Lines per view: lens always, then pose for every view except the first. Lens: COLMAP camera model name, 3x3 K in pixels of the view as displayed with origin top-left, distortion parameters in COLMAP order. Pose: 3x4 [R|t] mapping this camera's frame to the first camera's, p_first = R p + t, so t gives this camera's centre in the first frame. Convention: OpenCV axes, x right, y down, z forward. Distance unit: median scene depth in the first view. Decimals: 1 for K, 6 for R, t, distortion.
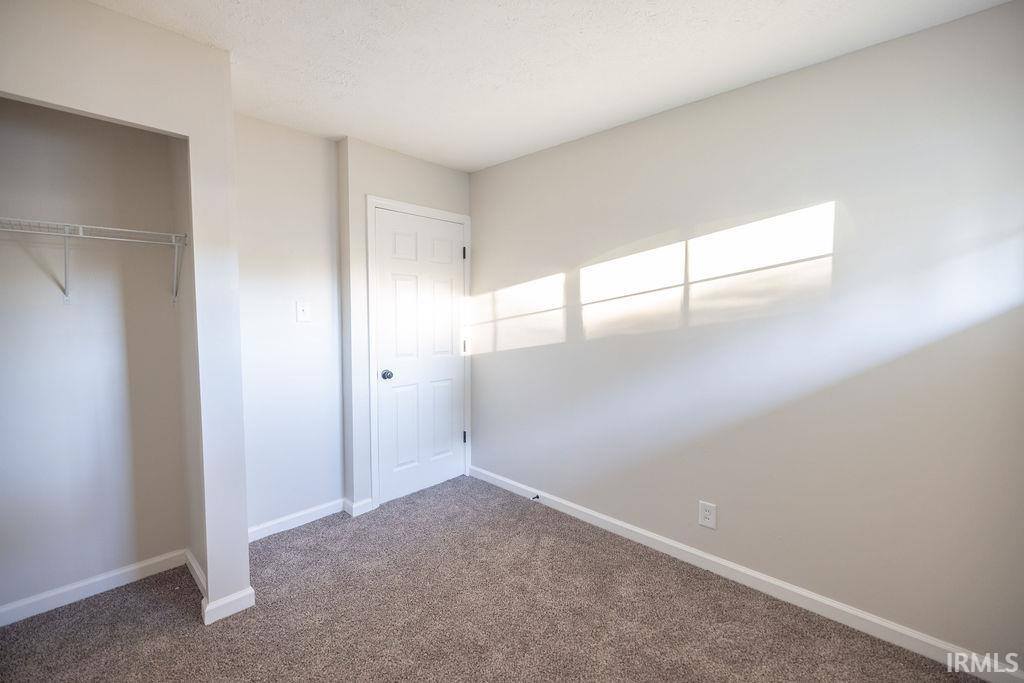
lens RADIAL K [[443.2, 0, 511.7], [0, 443.2, 338.2], [0, 0, 1]] dist [-0.000353, 0.000578]
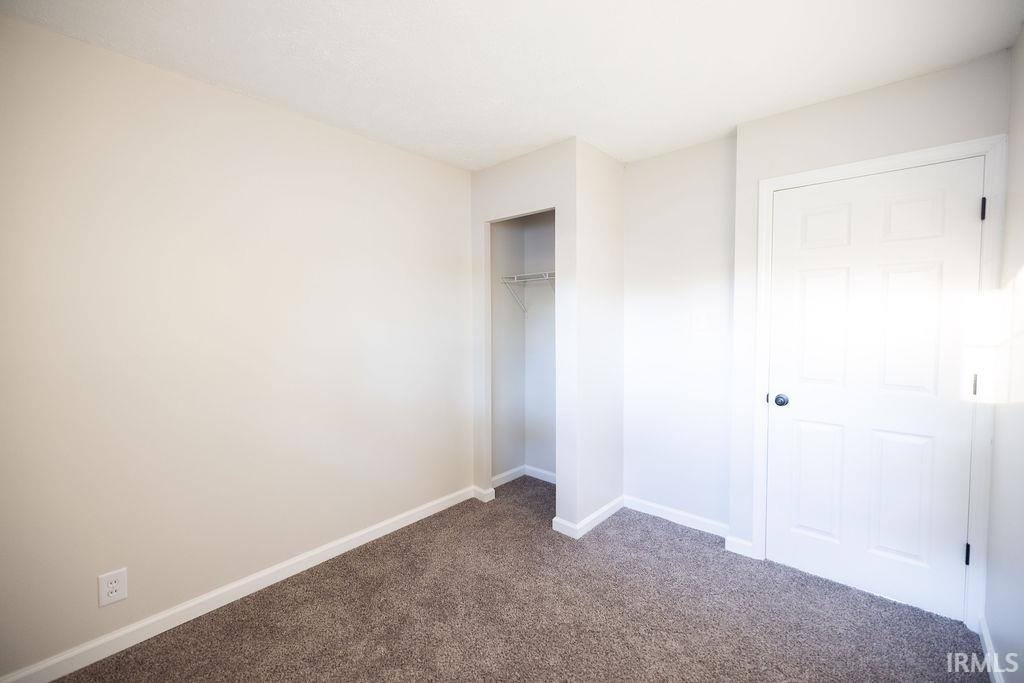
lens RADIAL K [[443.2, 0, 511.1], [0, 443.2, 341.6], [0, 0, 1]] dist [-0.000353, 0.000578]
pose [[-0.000707, 0.048286, -0.998833, 0.469997], [-0.056957, 0.997210, 0.048248, -0.030898], [0.998376, 0.056925, 0.002045, 0.491024]]
